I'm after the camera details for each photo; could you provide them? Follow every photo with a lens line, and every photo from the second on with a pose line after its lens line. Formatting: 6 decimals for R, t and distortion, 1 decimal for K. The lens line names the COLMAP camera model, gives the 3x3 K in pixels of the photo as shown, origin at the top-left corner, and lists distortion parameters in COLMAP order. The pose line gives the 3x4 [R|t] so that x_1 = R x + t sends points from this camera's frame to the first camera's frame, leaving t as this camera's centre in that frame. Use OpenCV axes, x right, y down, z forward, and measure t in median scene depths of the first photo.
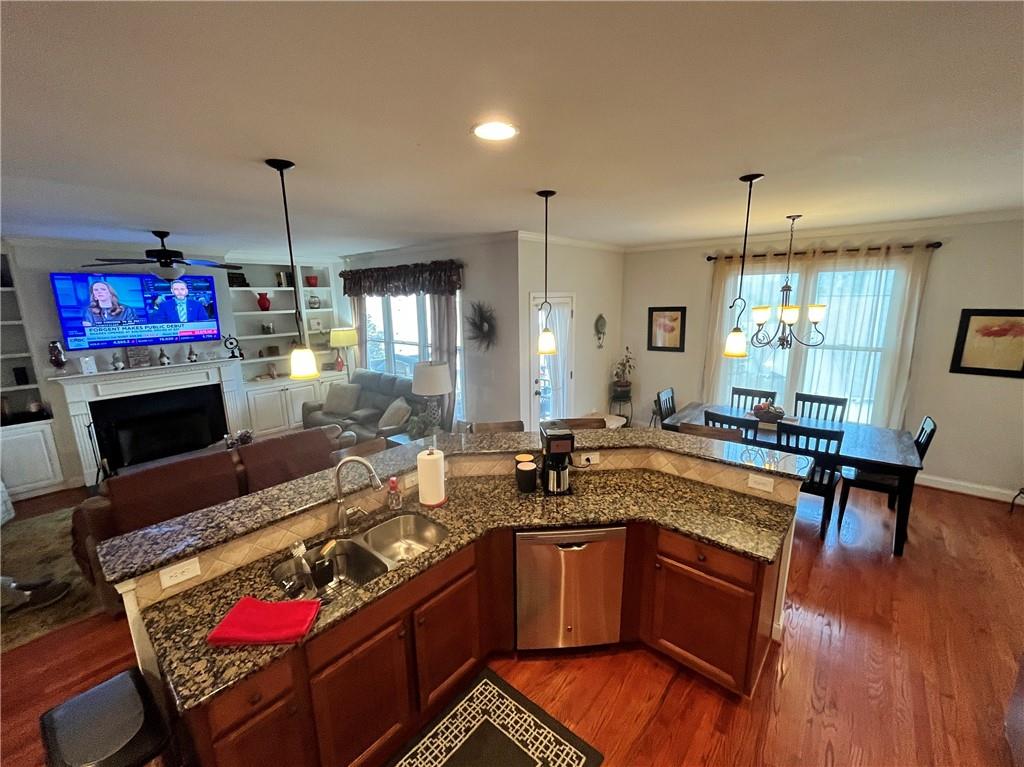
lens RADIAL K [[421.4, 0, 512.9], [0, 421.4, 387.5], [0, 0, 1]] dist [-0.028698, -0.000176]
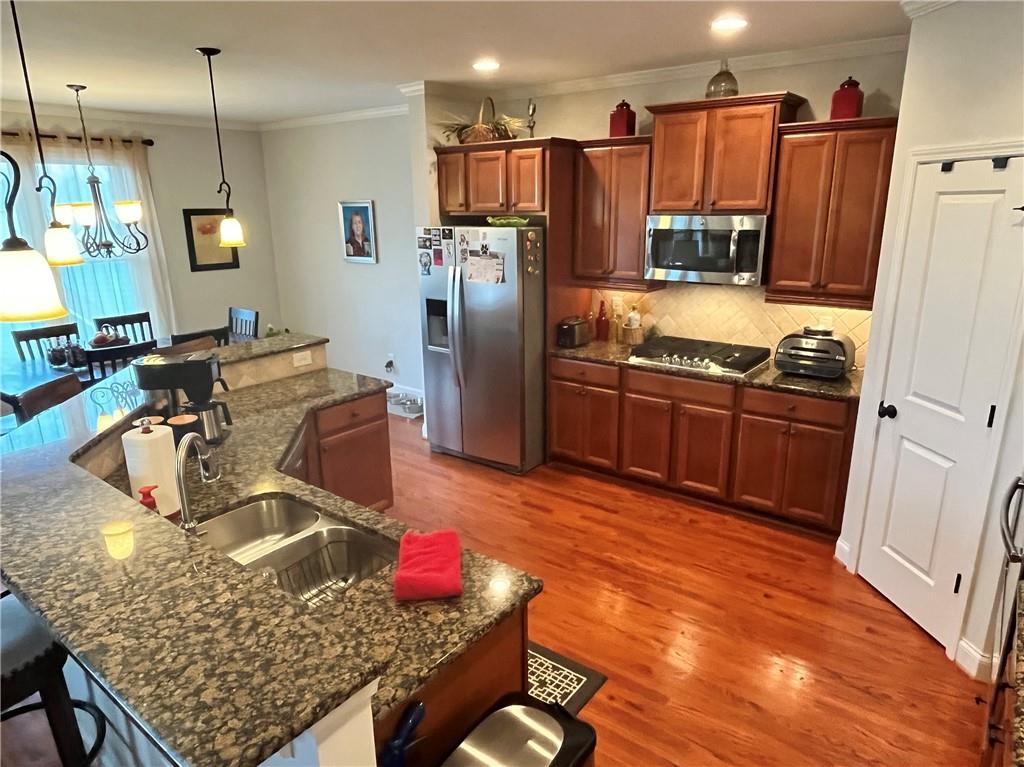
lens RADIAL K [[648.0, 0, 516.7], [0, 648.0, 389.4], [0, 0, 1]] dist [-0.009524, 0.002545]
pose [[-0.066882, -0.261174, 0.962972, -0.841011], [0.215730, 0.938518, 0.269526, -0.028092], [-0.974160, 0.225768, -0.006427, 0.364521]]
